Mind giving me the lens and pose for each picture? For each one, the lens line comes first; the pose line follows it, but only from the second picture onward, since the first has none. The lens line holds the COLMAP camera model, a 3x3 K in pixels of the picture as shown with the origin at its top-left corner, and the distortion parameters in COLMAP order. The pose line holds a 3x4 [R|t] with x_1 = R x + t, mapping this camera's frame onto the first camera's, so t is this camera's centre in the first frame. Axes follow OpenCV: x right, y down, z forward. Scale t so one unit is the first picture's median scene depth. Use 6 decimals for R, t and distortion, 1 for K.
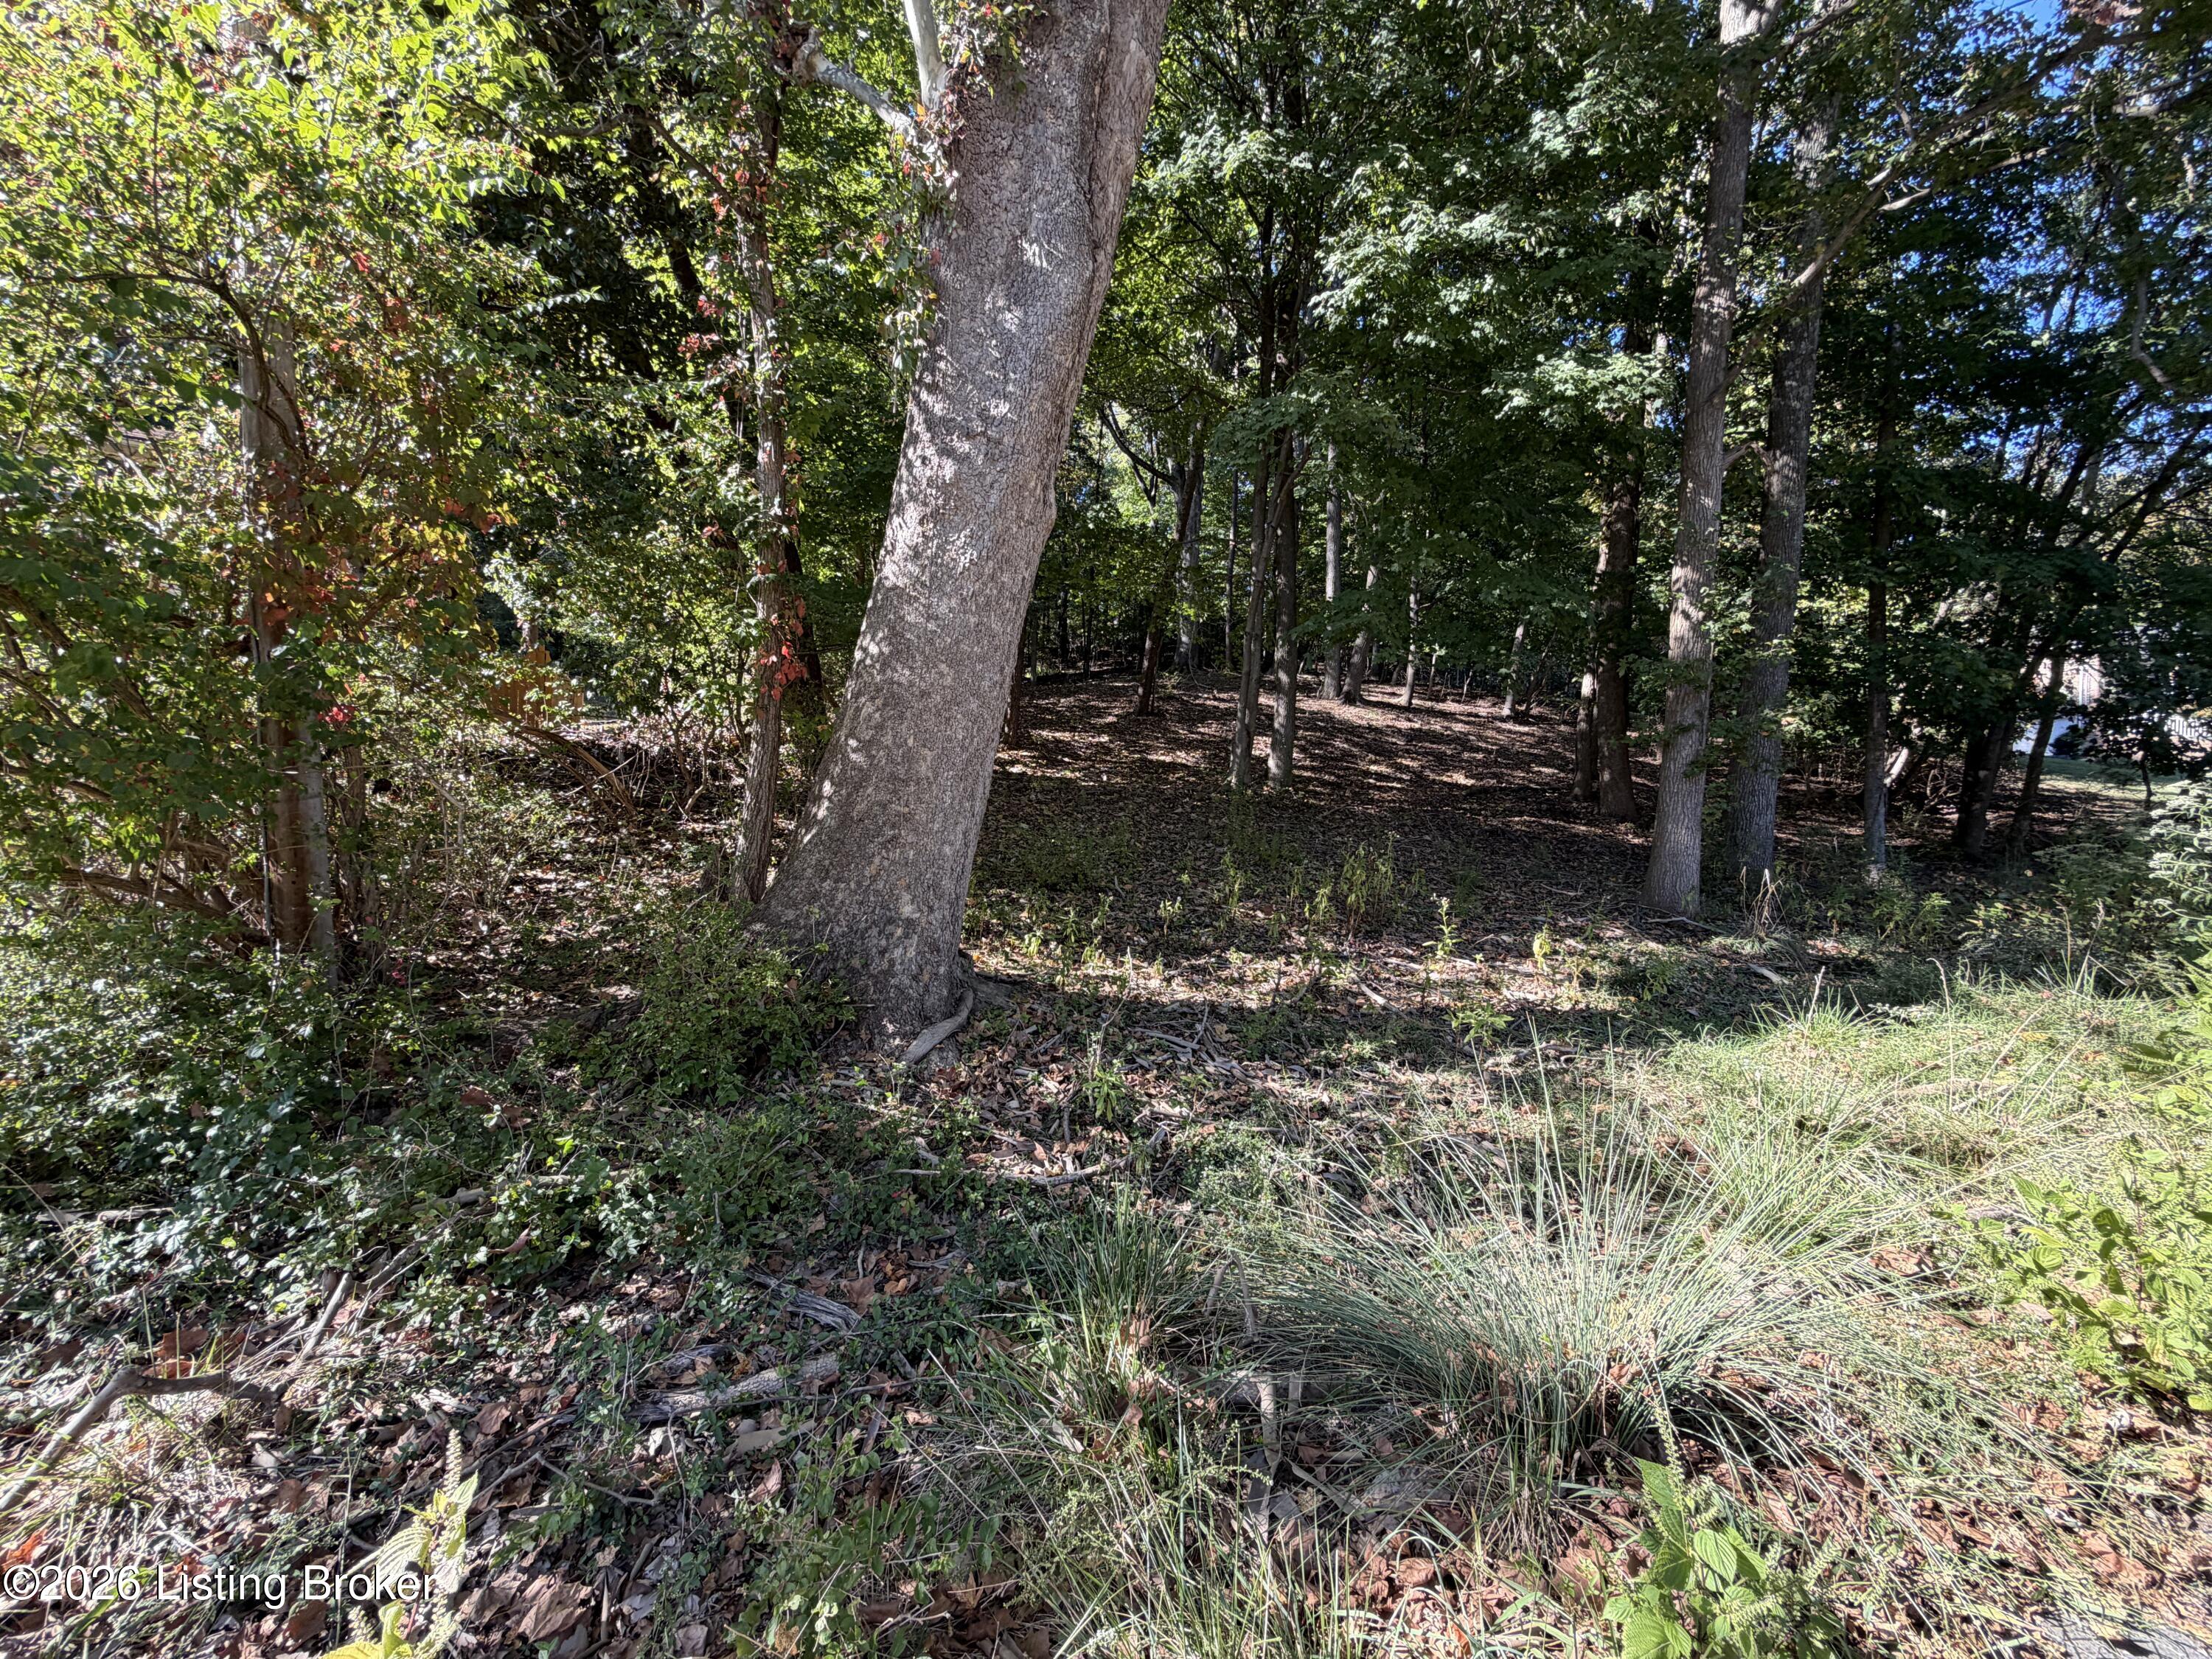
lens RADIAL K [[883.6, 0, 1106.0], [0, 883.6, 829.5], [0, 0, 1]] dist [-0.000283, 0.000093]
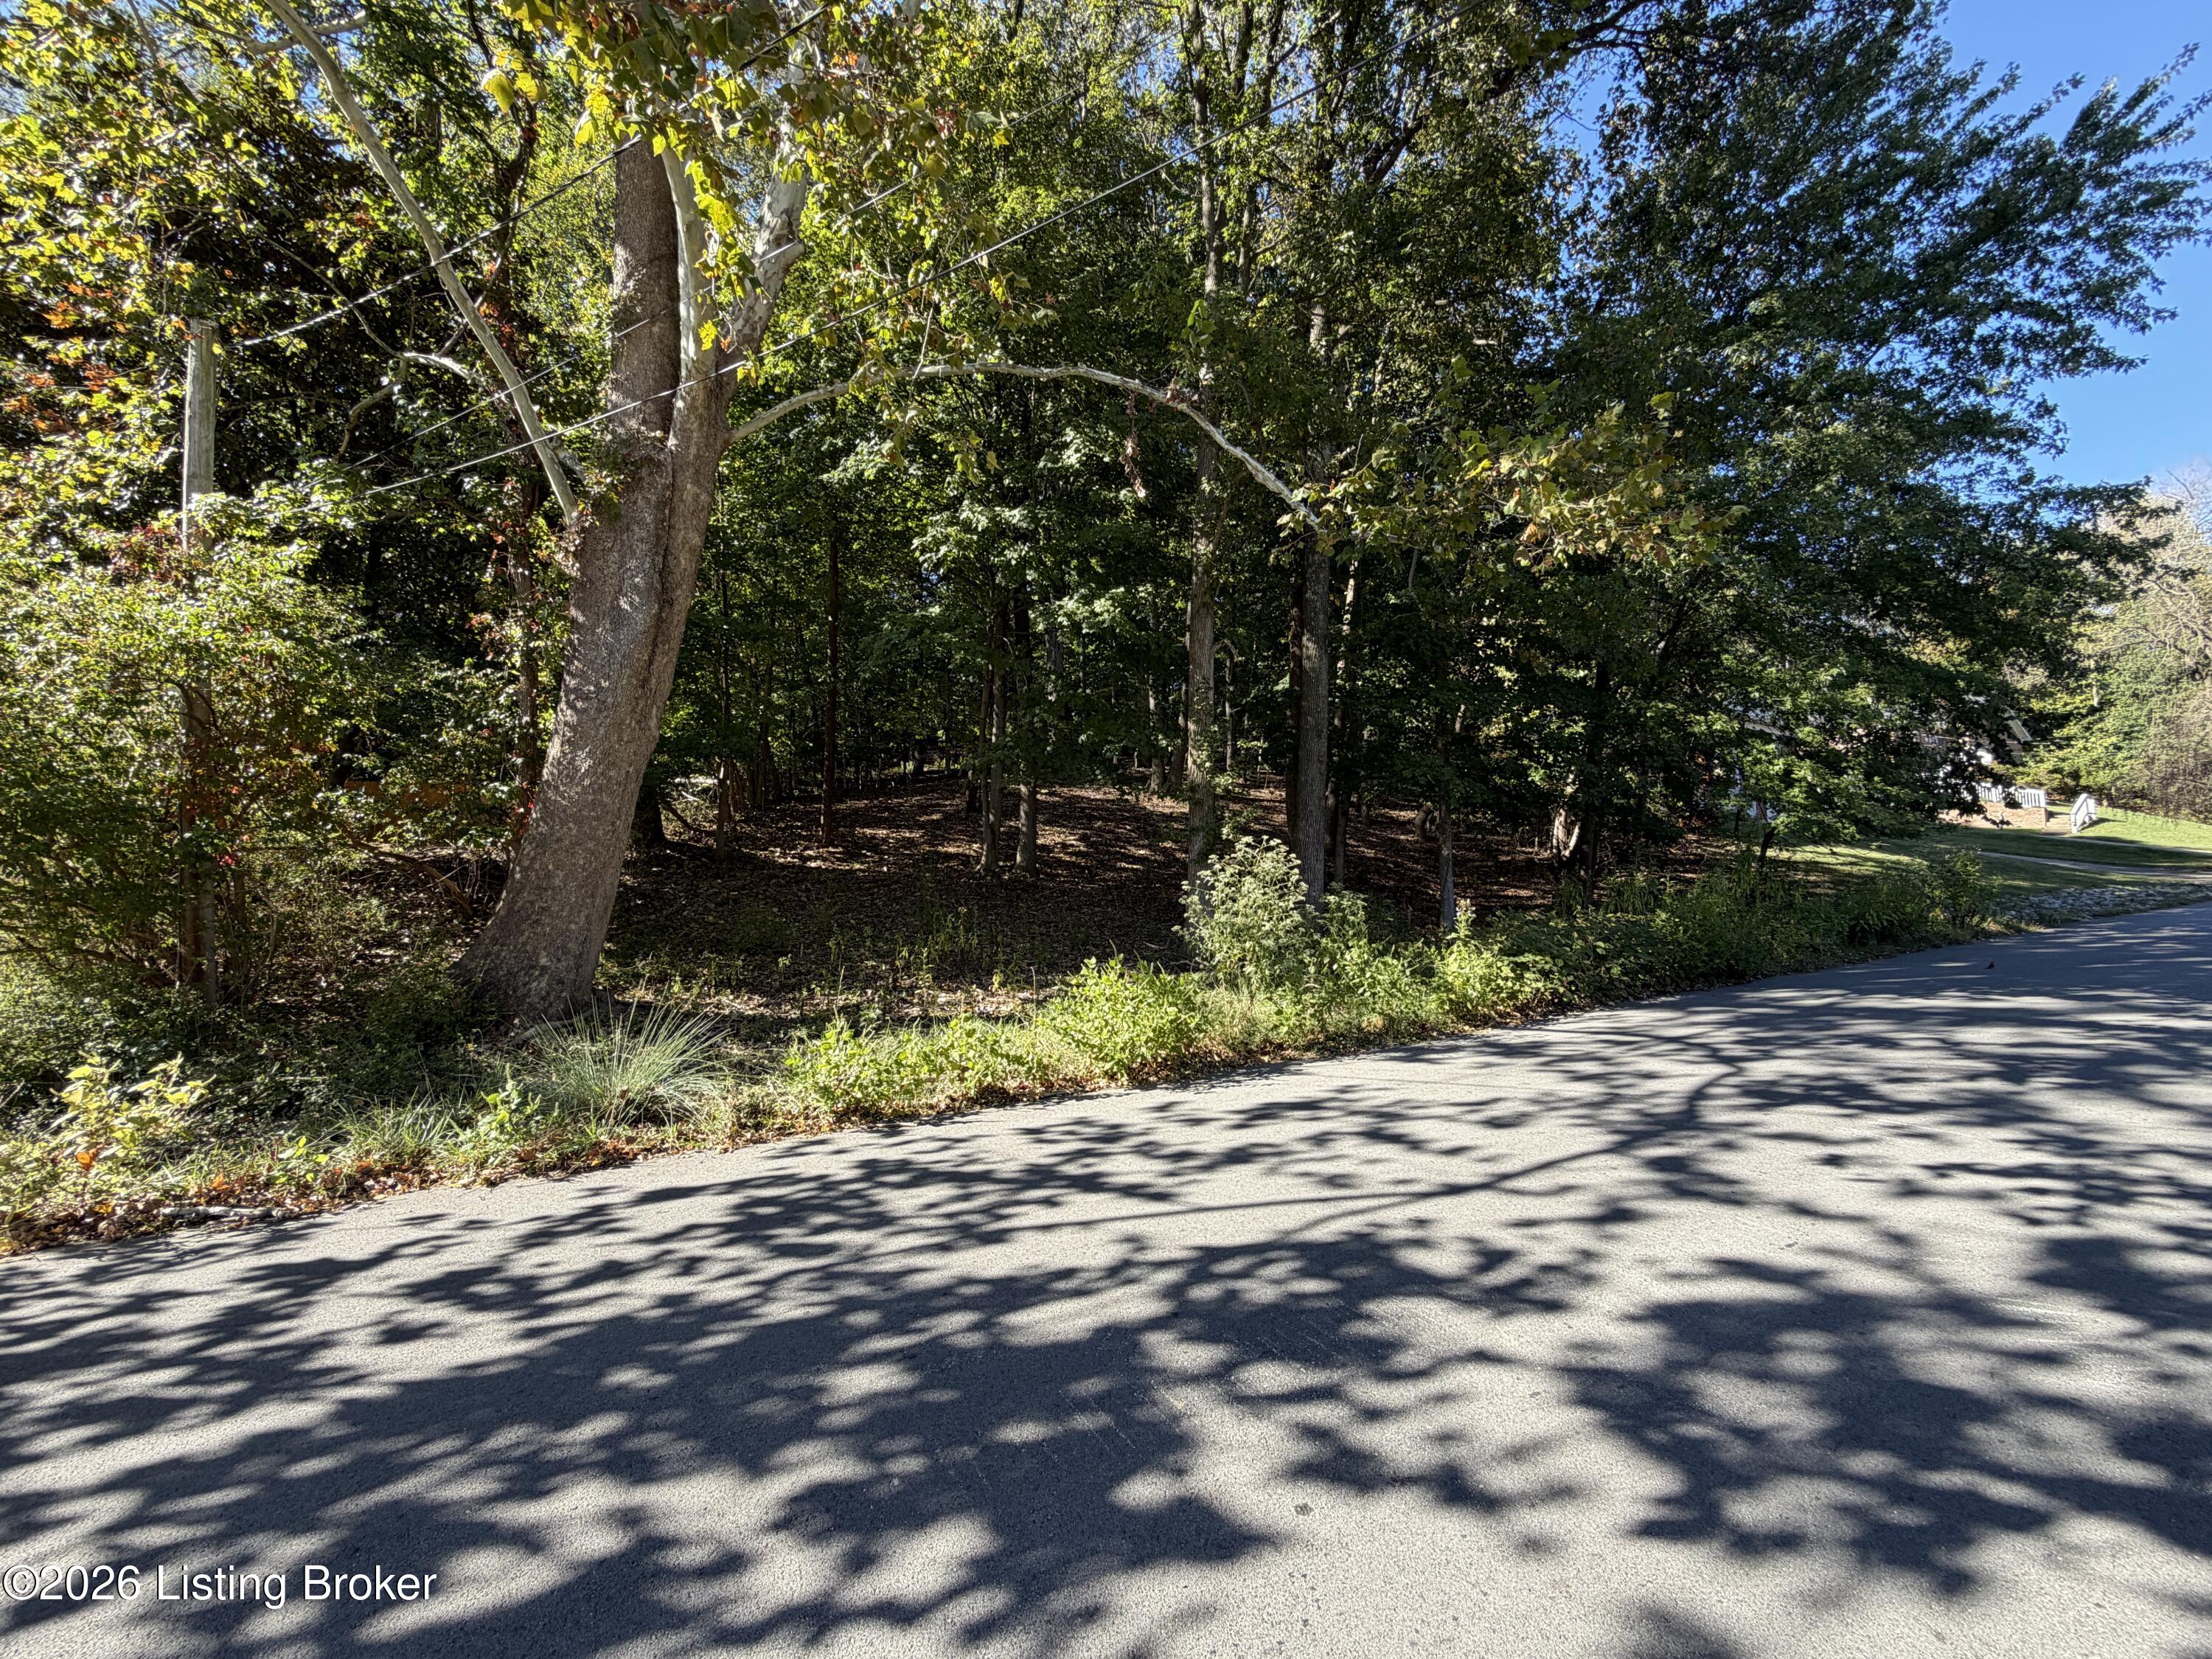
lens RADIAL K [[881.2, 0, 1106.0], [0, 881.2, 829.5], [0, 0, 1]] dist [-0.000775, 0.000277]
pose [[0.999521, -0.025190, 0.017997, 0.804192], [0.026662, 0.995864, -0.086857, 0.009839], [-0.015734, 0.087295, 0.996058, -0.741739]]
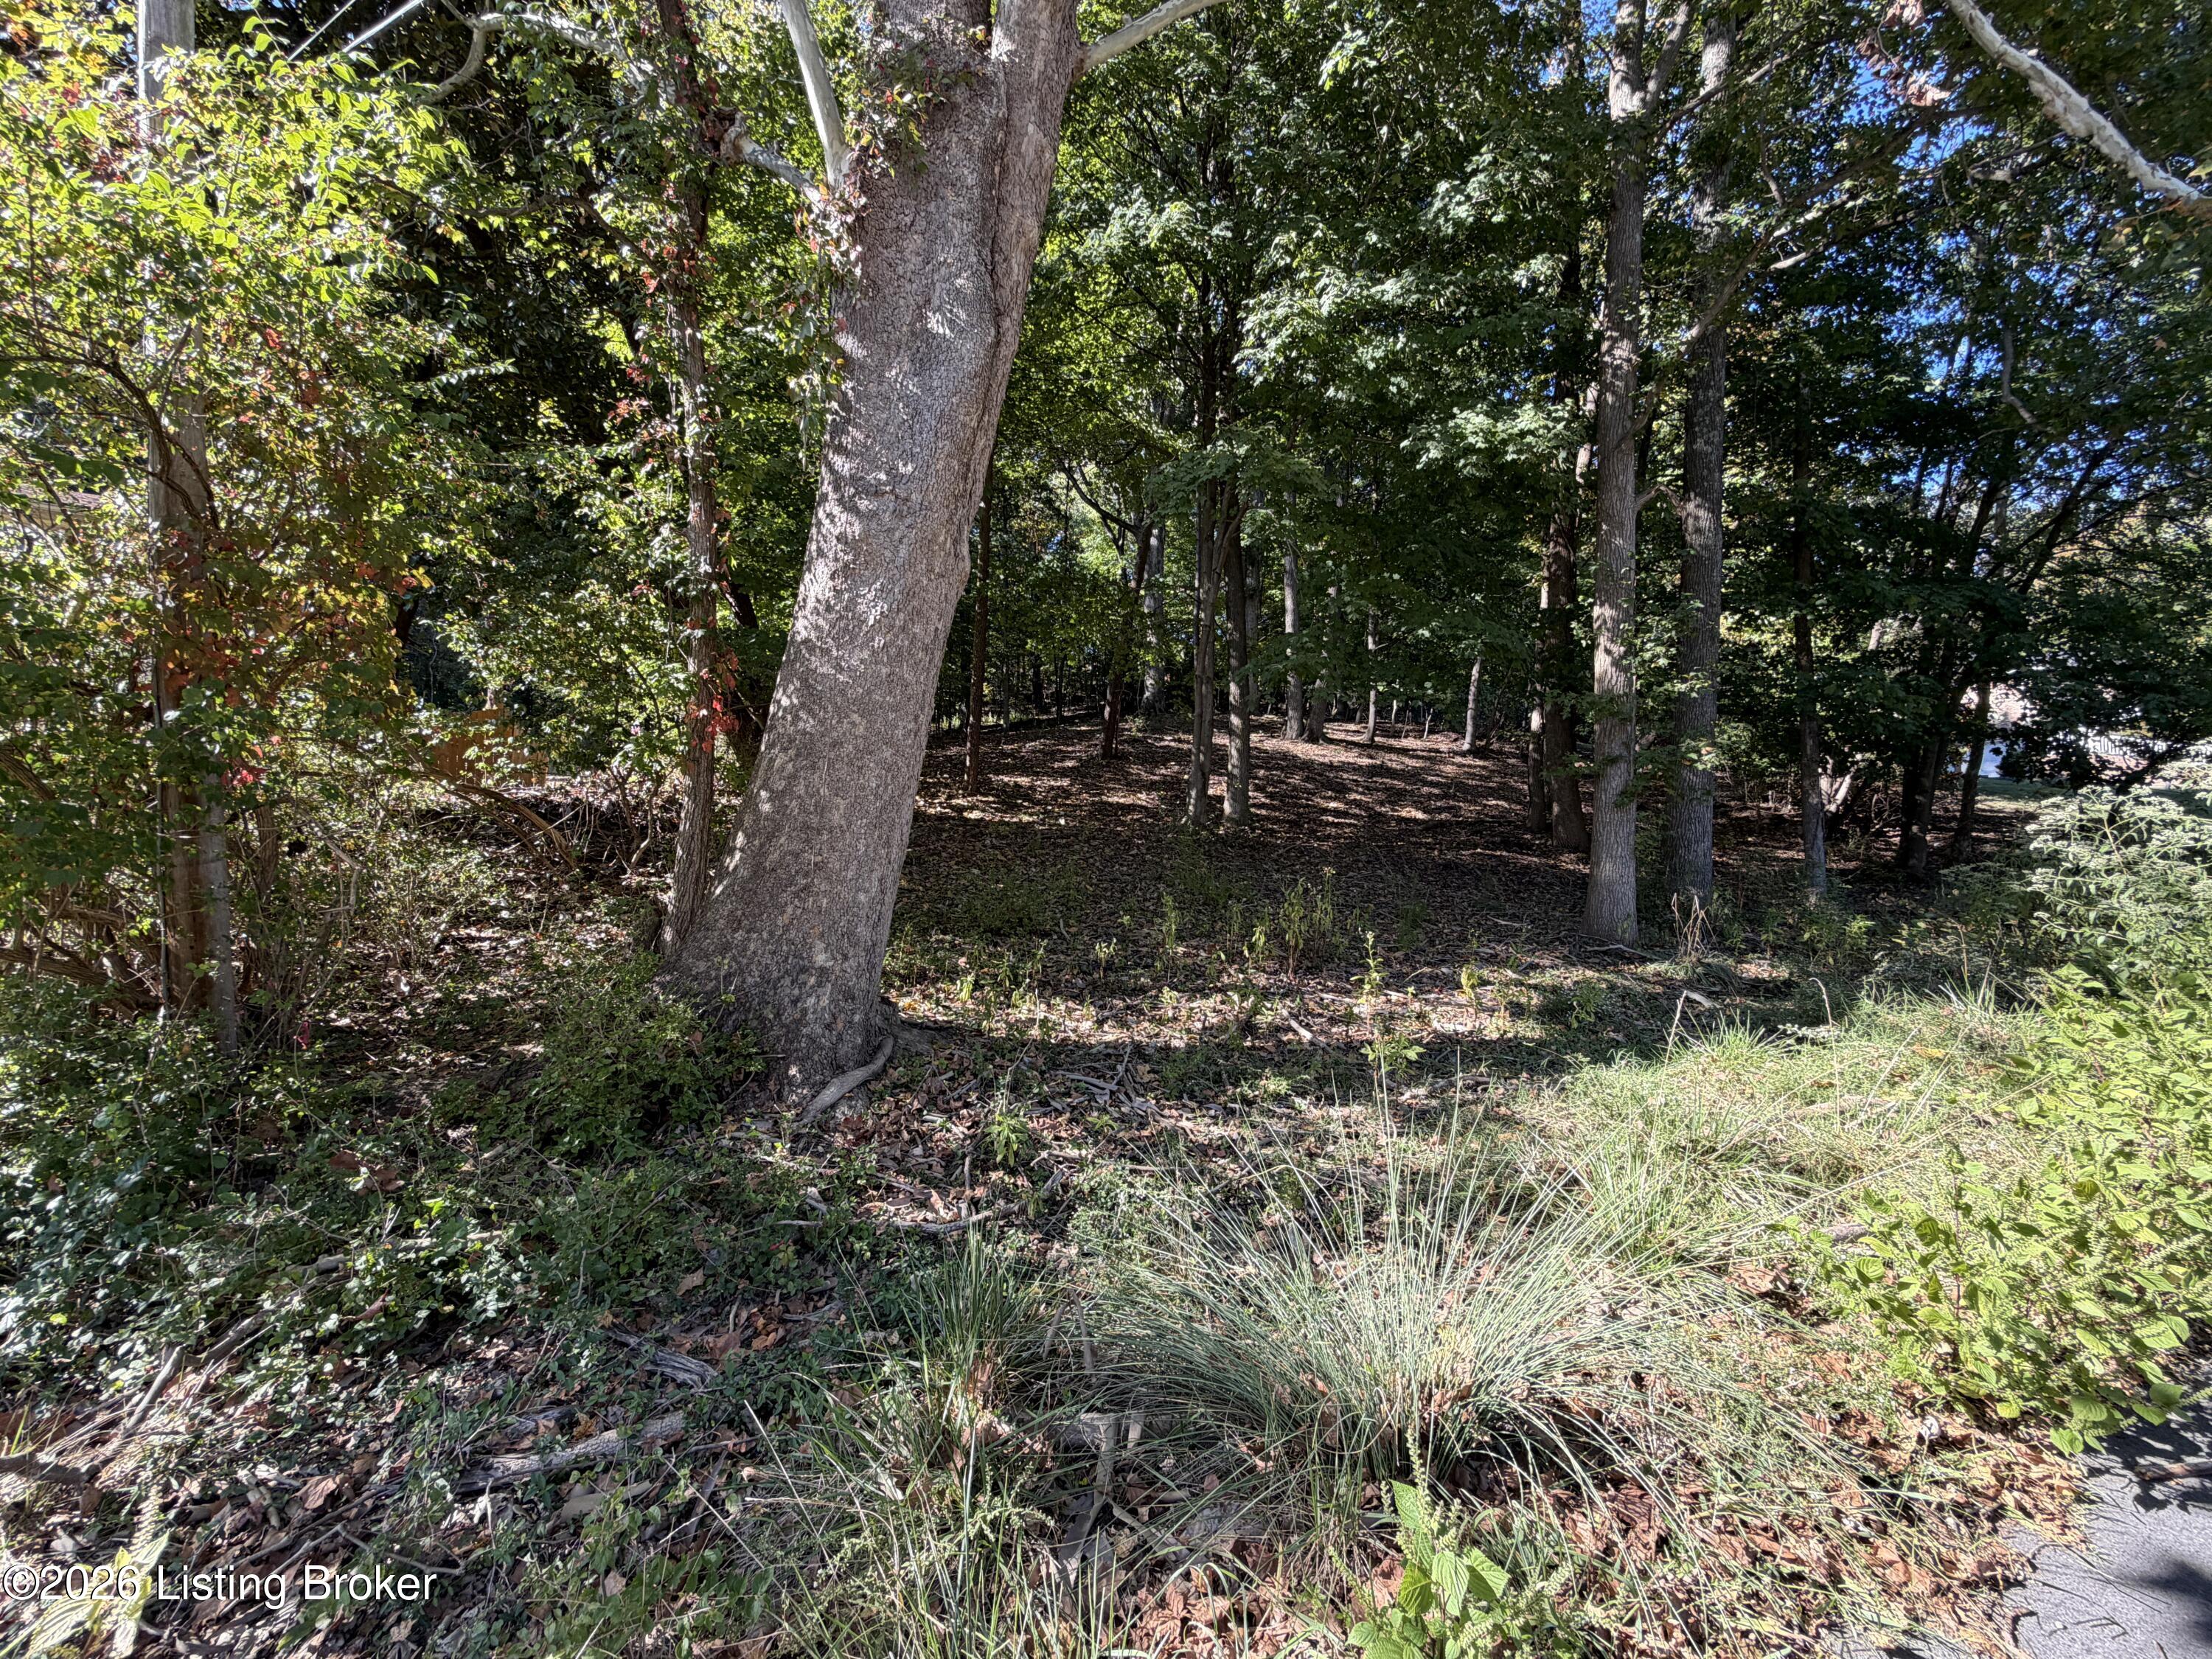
lens RADIAL K [[881.2, 0, 1106.0], [0, 881.2, 829.5], [0, 0, 1]] dist [-0.000775, 0.000277]
pose [[0.999479, -0.024691, 0.020763, 0.074095], [0.025666, 0.998512, -0.048108, 0.001199], [-0.019545, 0.048616, 0.998626, -0.011285]]
